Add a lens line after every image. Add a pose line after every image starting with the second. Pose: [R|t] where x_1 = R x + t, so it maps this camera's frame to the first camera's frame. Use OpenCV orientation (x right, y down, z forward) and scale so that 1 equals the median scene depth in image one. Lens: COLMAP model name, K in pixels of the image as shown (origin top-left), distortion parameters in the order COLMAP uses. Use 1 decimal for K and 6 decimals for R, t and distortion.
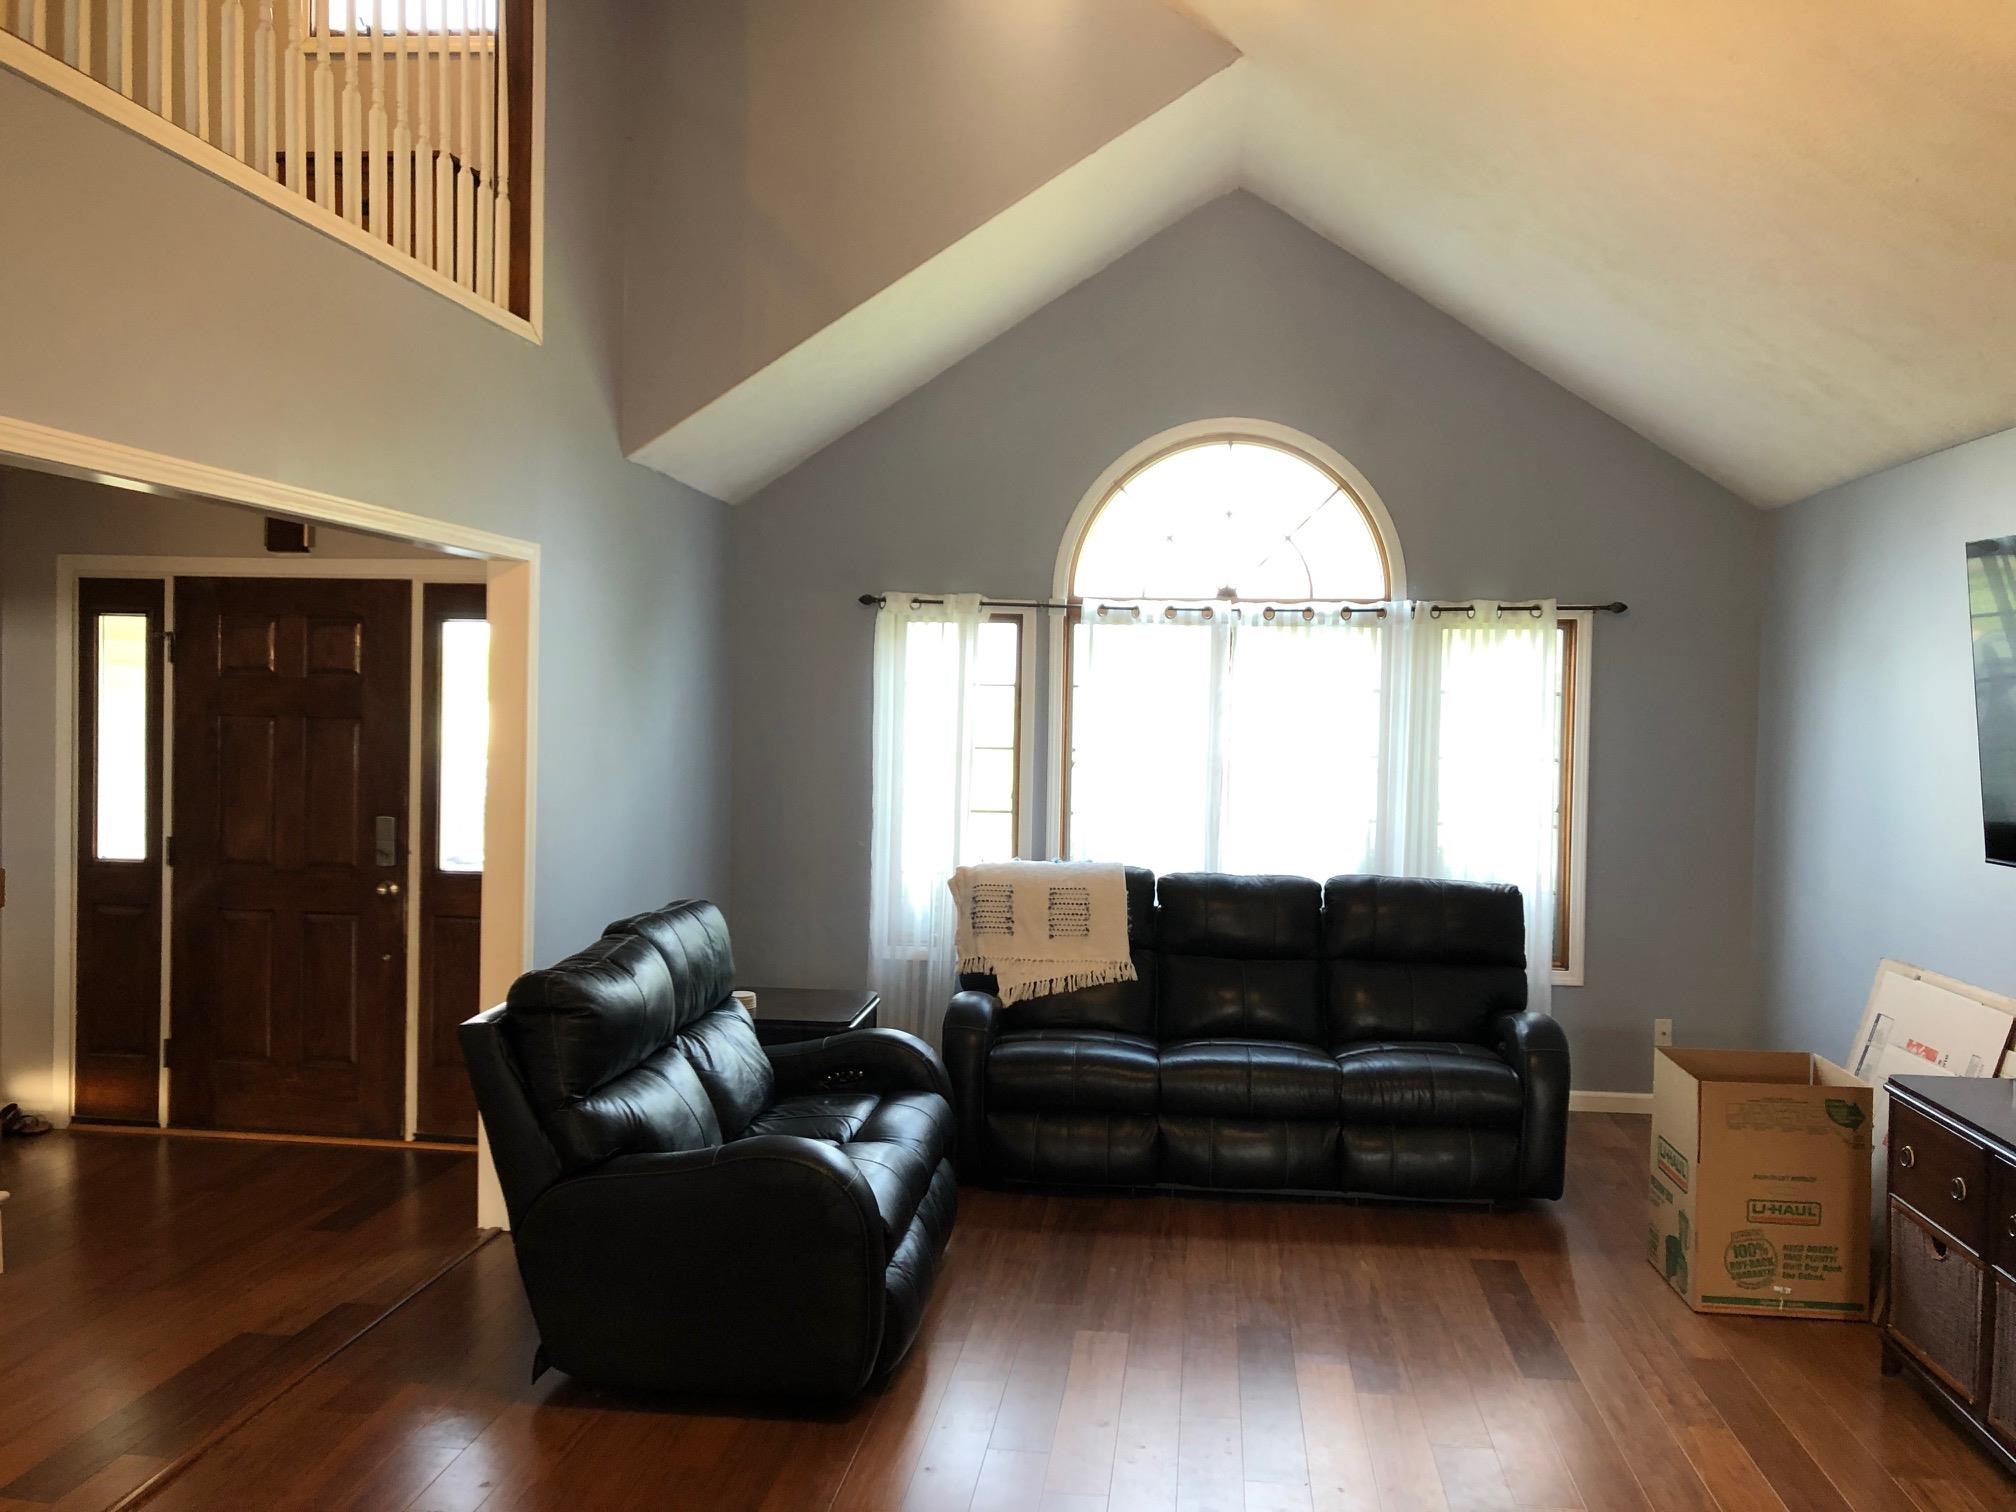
lens RADIAL K [[1659.8, 0, 1003.5], [0, 1659.8, 755.7], [0, 0, 1]] dist [0.026316, -0.046640]
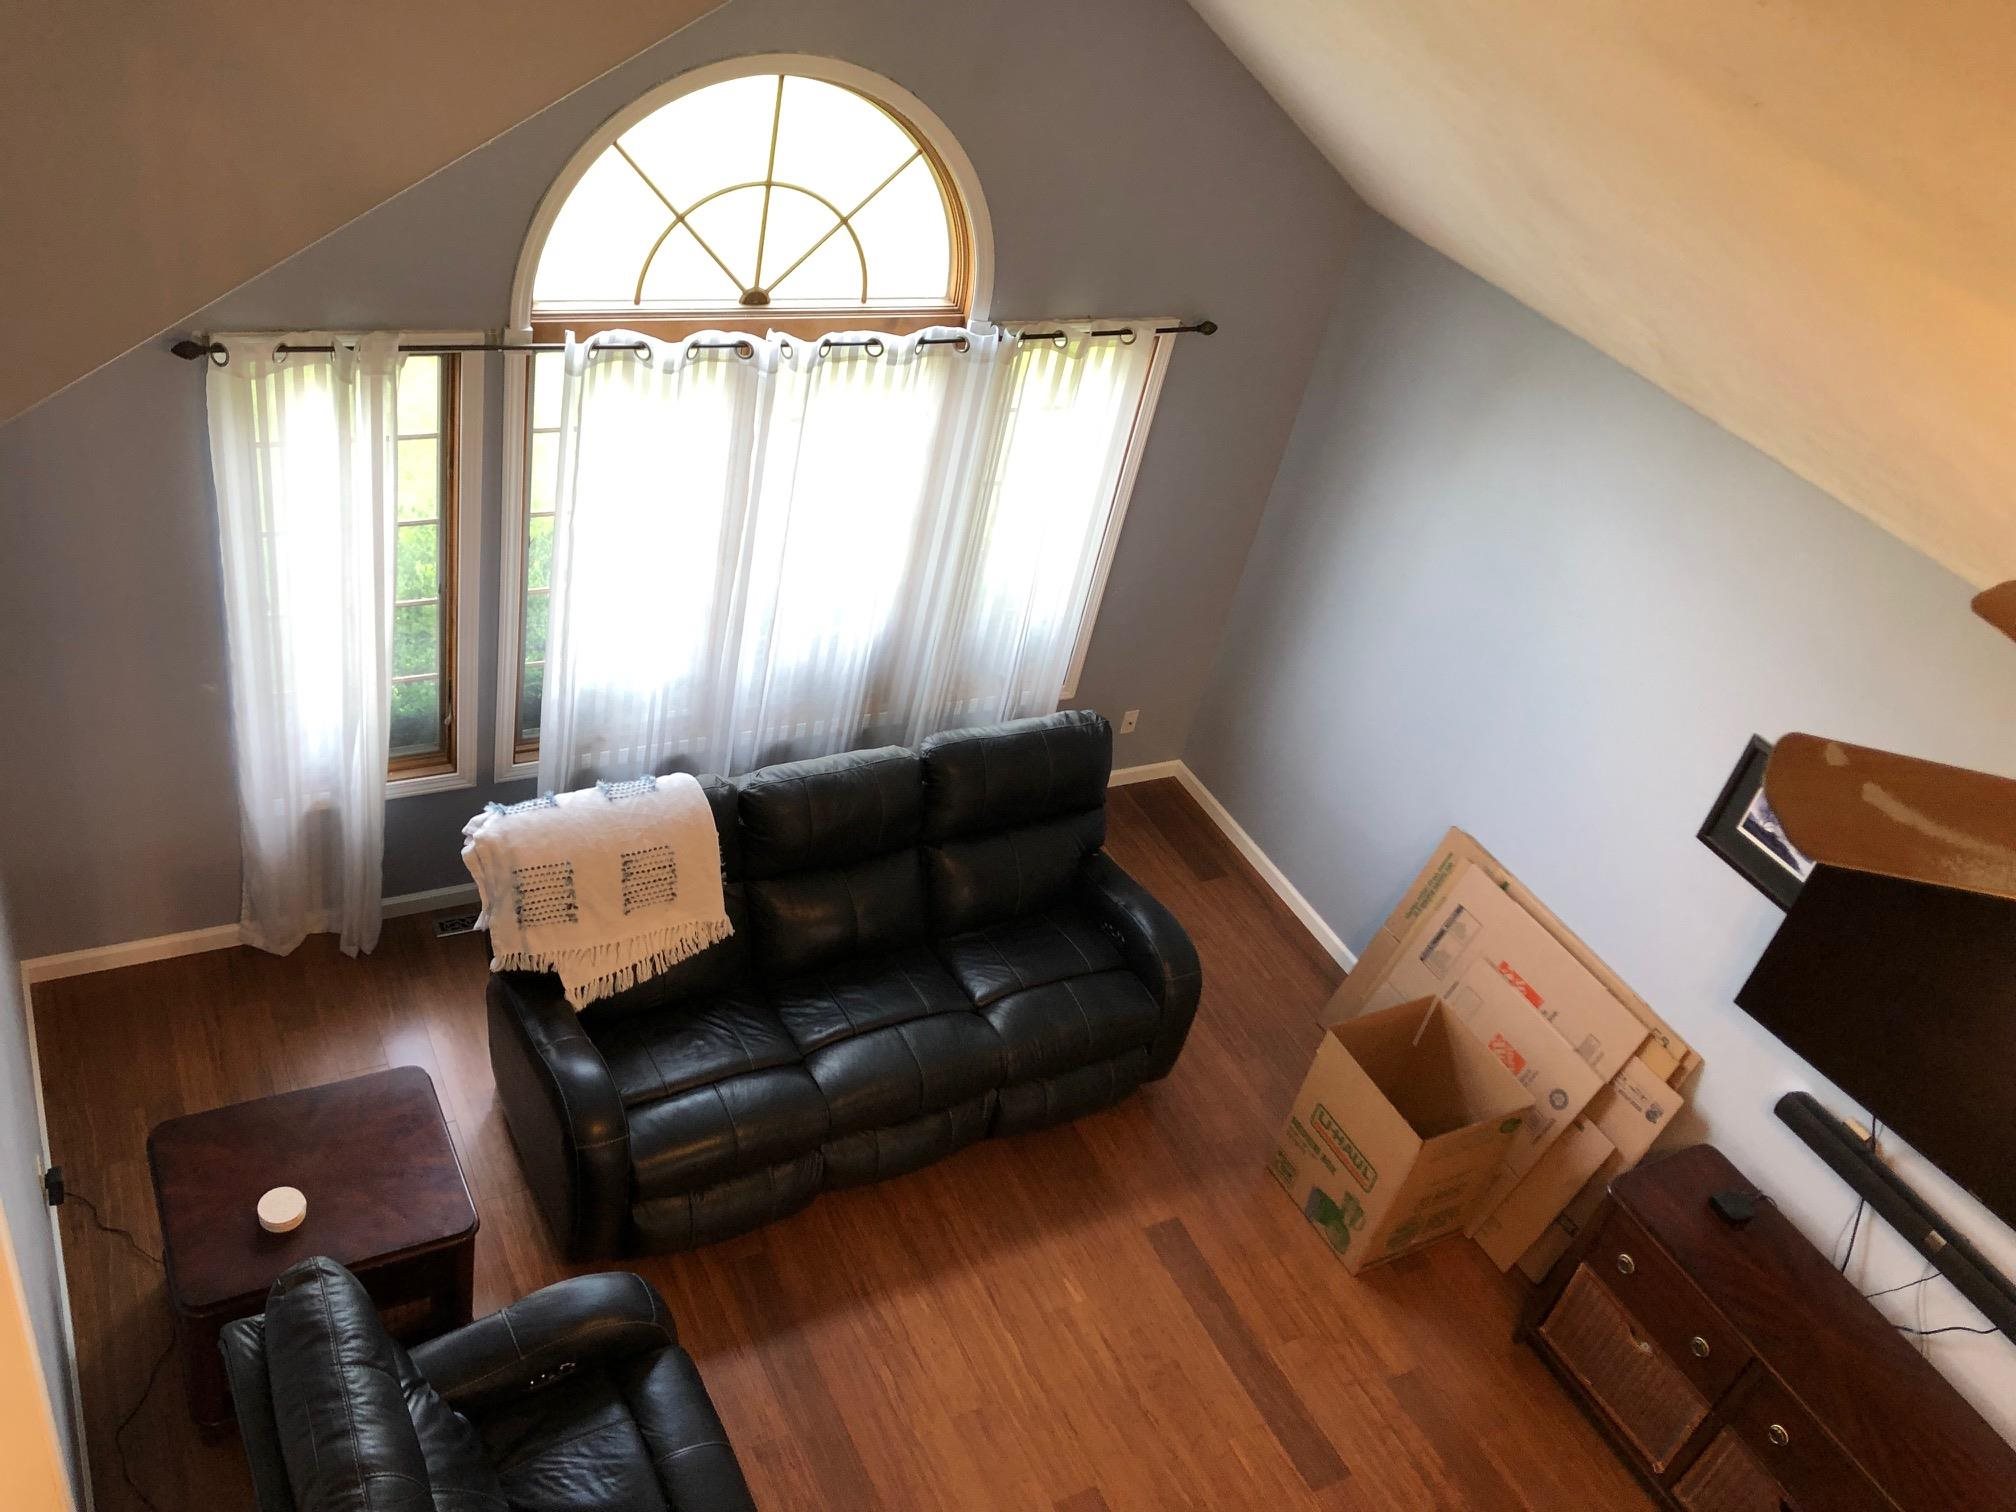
lens RADIAL K [[1659.8, 0, 1002.7], [0, 1659.8, 751.2], [0, 0, 1]] dist [0.026316, -0.046640]
pose [[0.808948, -0.223783, 0.543621, -0.227582], [-0.162858, 0.803217, 0.572992, -0.410973], [-0.564872, -0.552054, 0.613316, 0.475555]]
